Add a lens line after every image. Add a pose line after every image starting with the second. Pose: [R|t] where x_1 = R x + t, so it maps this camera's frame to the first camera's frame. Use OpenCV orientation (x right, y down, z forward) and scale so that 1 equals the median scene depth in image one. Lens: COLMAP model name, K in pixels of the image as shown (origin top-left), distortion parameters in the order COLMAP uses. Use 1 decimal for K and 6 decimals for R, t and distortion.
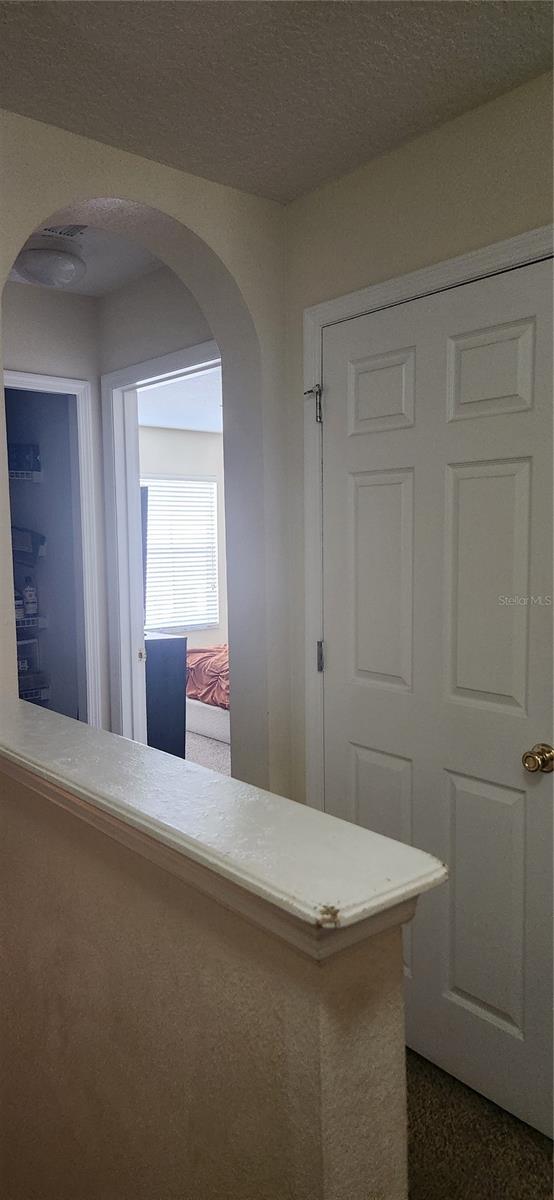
lens RADIAL K [[793.2, 0, 277.0], [0, 793.2, 600.0], [0, 0, 1]] dist [-0.004835, -0.001234]
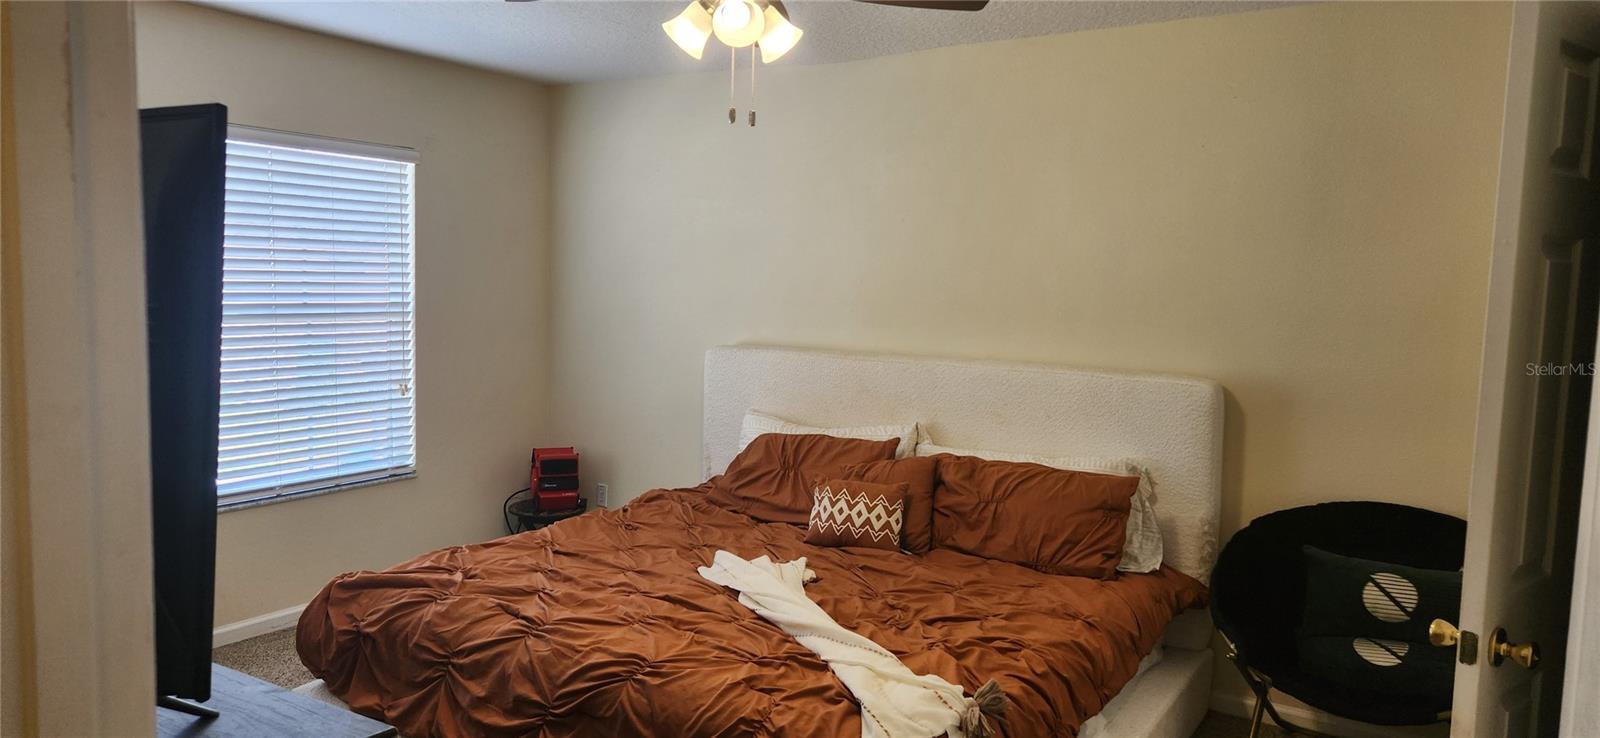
lens RADIAL K [[1057.6, 0, 800.0], [0, 1057.6, 369.0], [0, 0, 1]] dist [-0.004835, -0.001234]
pose [[0.950441, 0.008355, 0.310792, -0.053943], [-0.010817, 0.999922, 0.006199, -0.036051], [-0.310716, -0.009254, 0.950458, 0.356063]]
